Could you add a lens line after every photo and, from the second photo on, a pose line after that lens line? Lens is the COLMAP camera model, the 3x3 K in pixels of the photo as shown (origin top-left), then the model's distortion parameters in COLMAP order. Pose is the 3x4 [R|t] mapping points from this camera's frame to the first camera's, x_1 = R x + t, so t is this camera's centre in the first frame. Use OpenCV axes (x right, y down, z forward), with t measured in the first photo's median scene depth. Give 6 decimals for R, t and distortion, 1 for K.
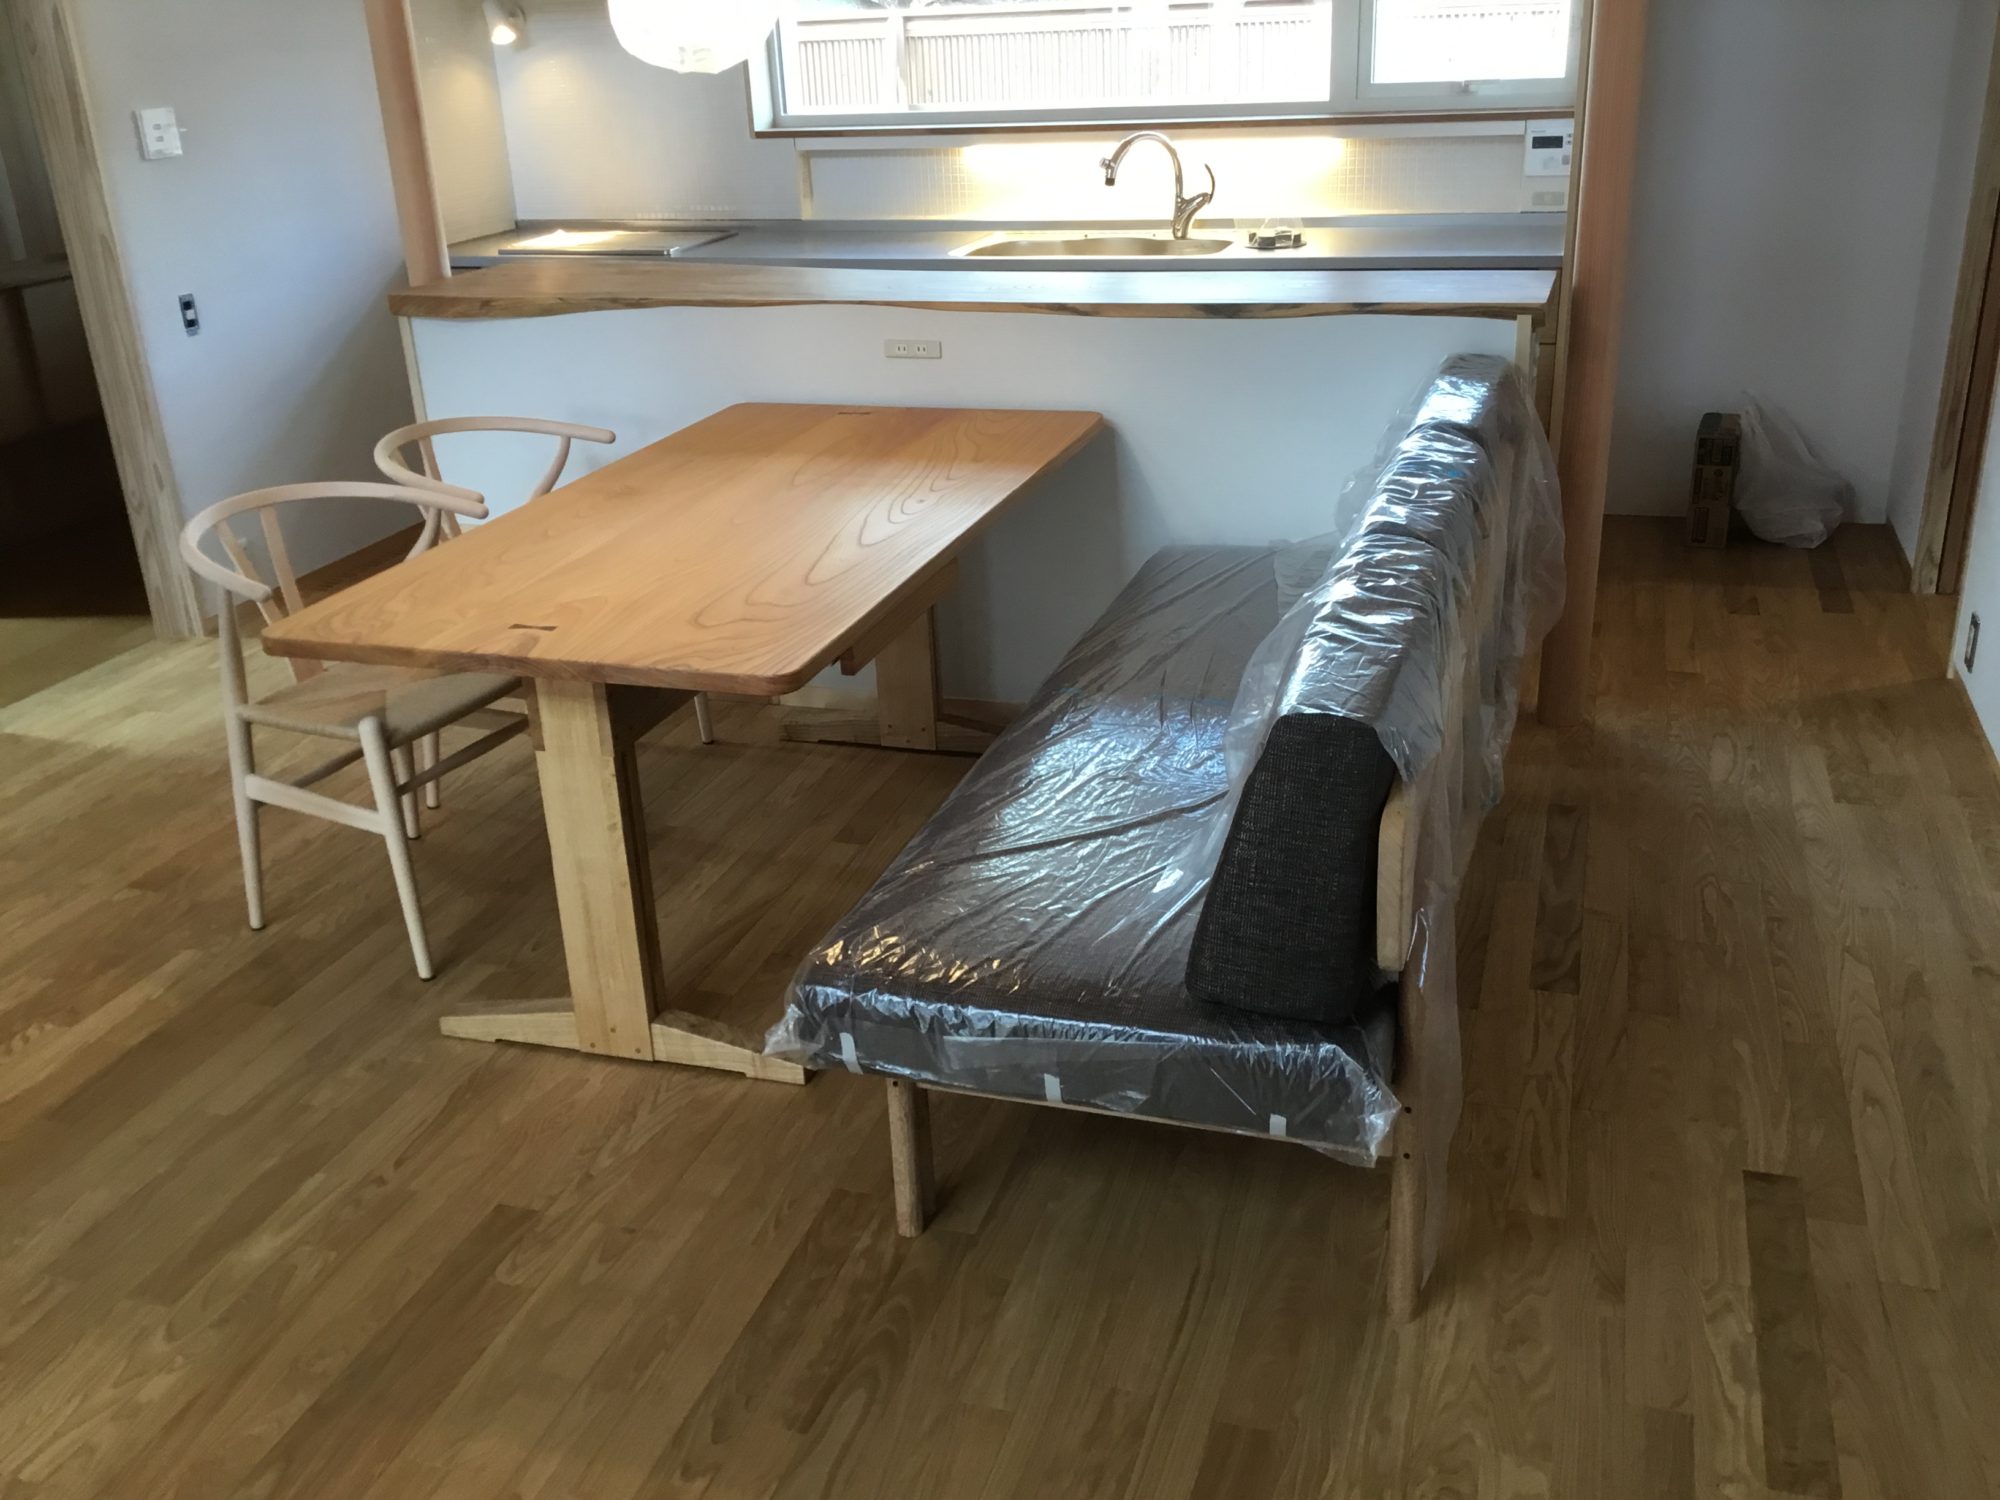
lens RADIAL K [[1813.1, 0, 1003.1], [0, 1813.1, 764.2], [0, 0, 1]] dist [0.120618, -0.237960]
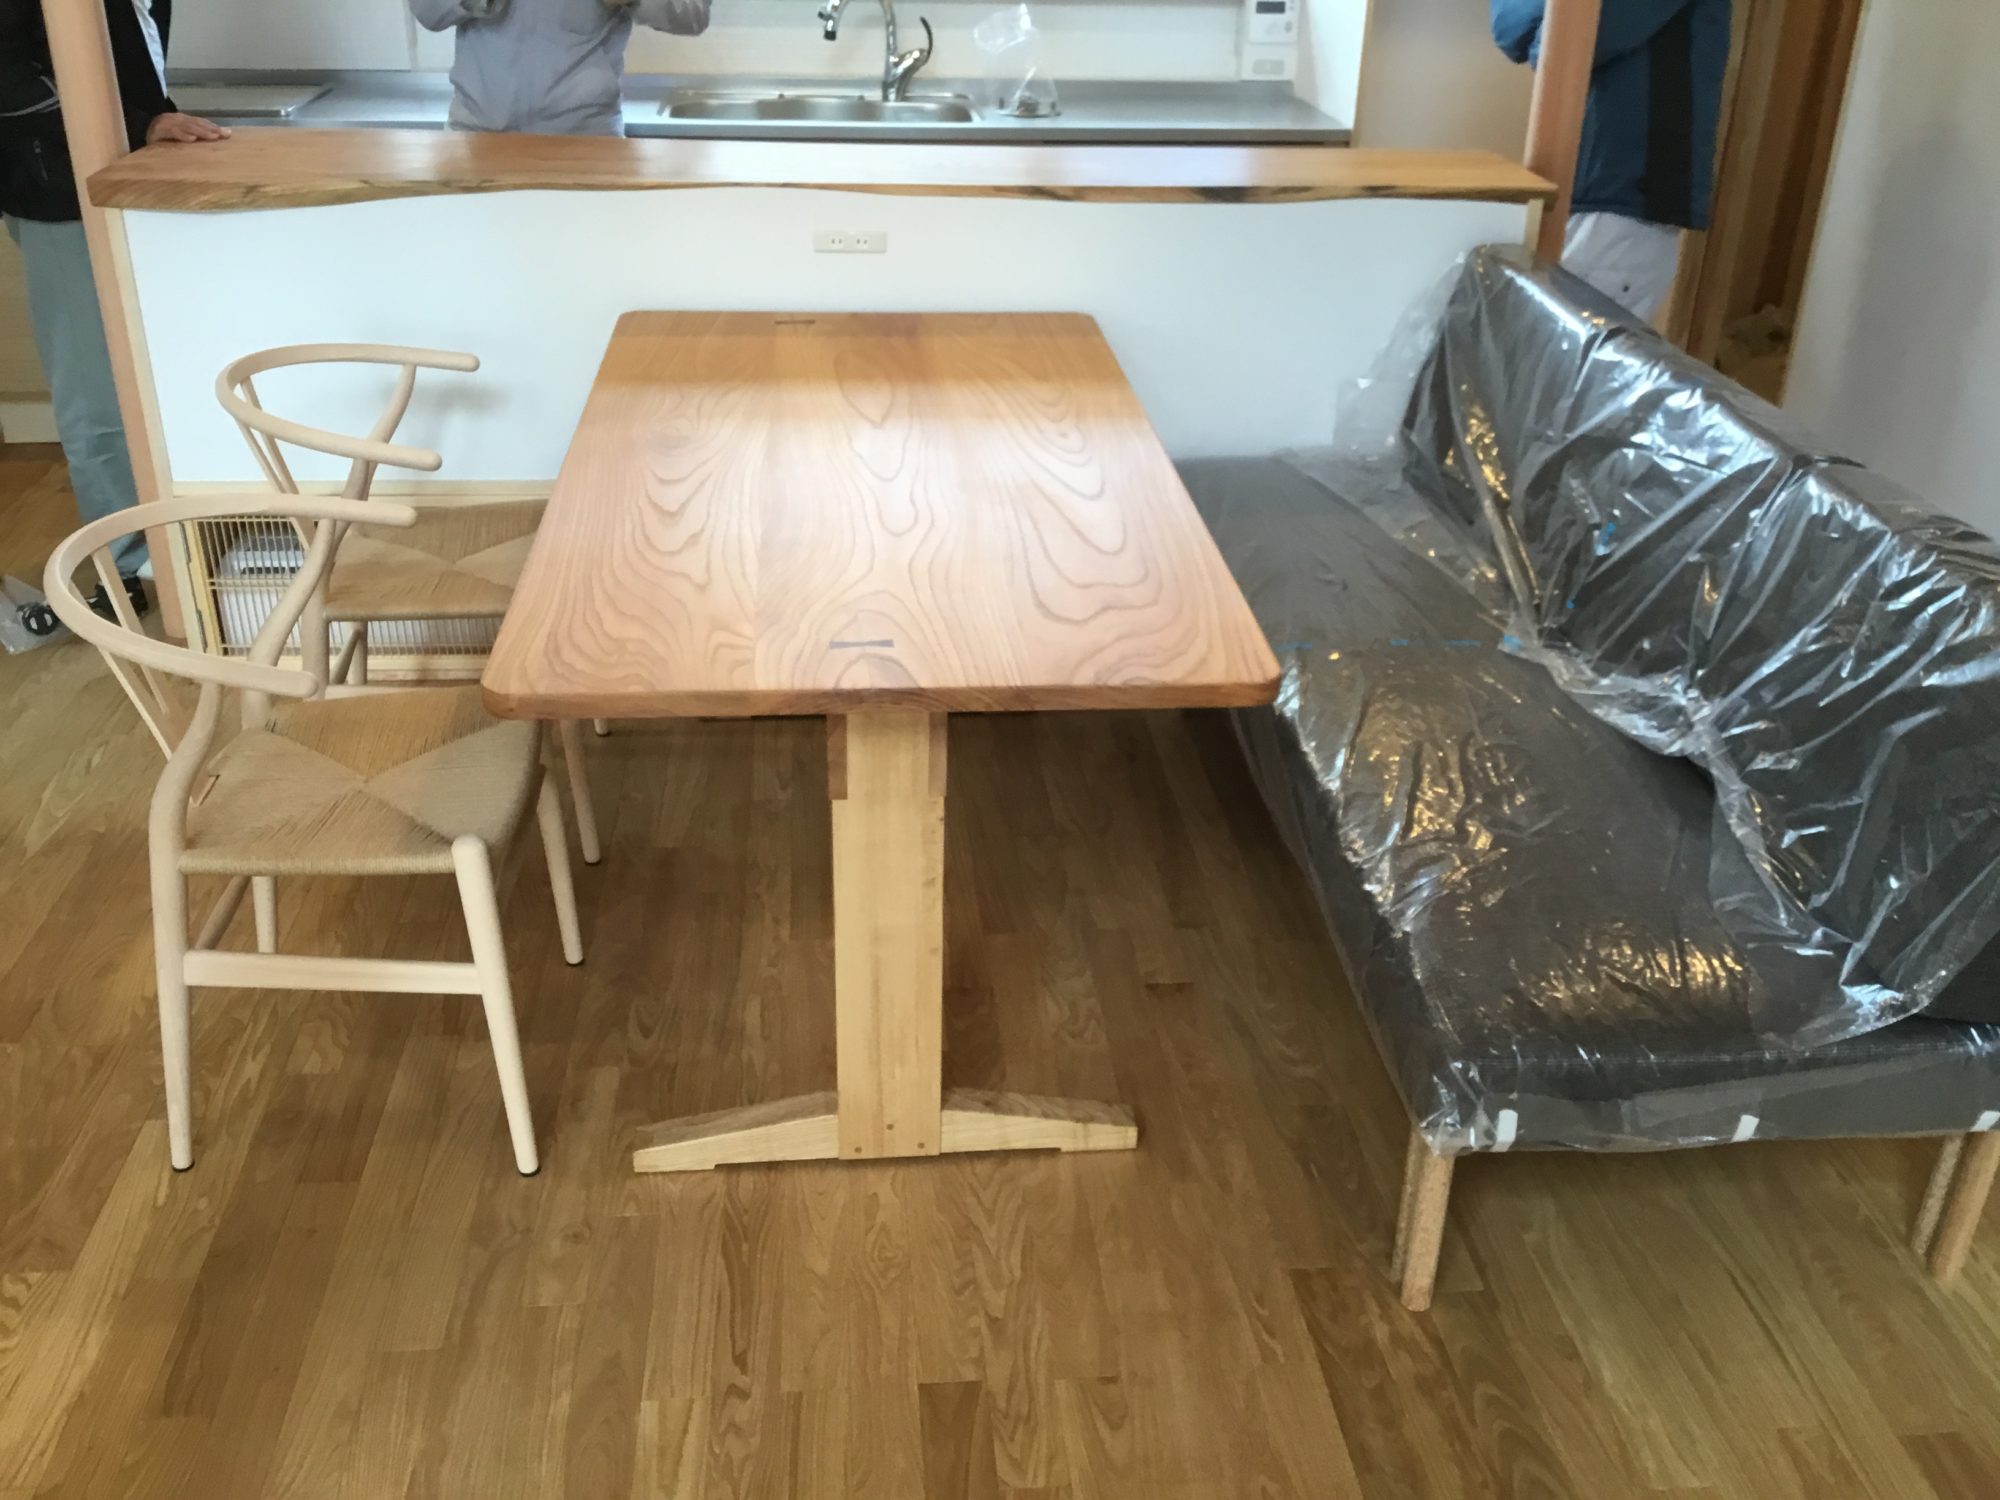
lens RADIAL K [[1848.4, 0, 999.6], [0, 1848.4, 746.0], [0, 0, 1]] dist [0.032298, -0.010623]
pose [[0.917763, -0.122171, 0.377869, -0.457116], [0.097878, 0.991738, 0.082920, -0.083015], [-0.384878, -0.039115, 0.922138, 0.239834]]
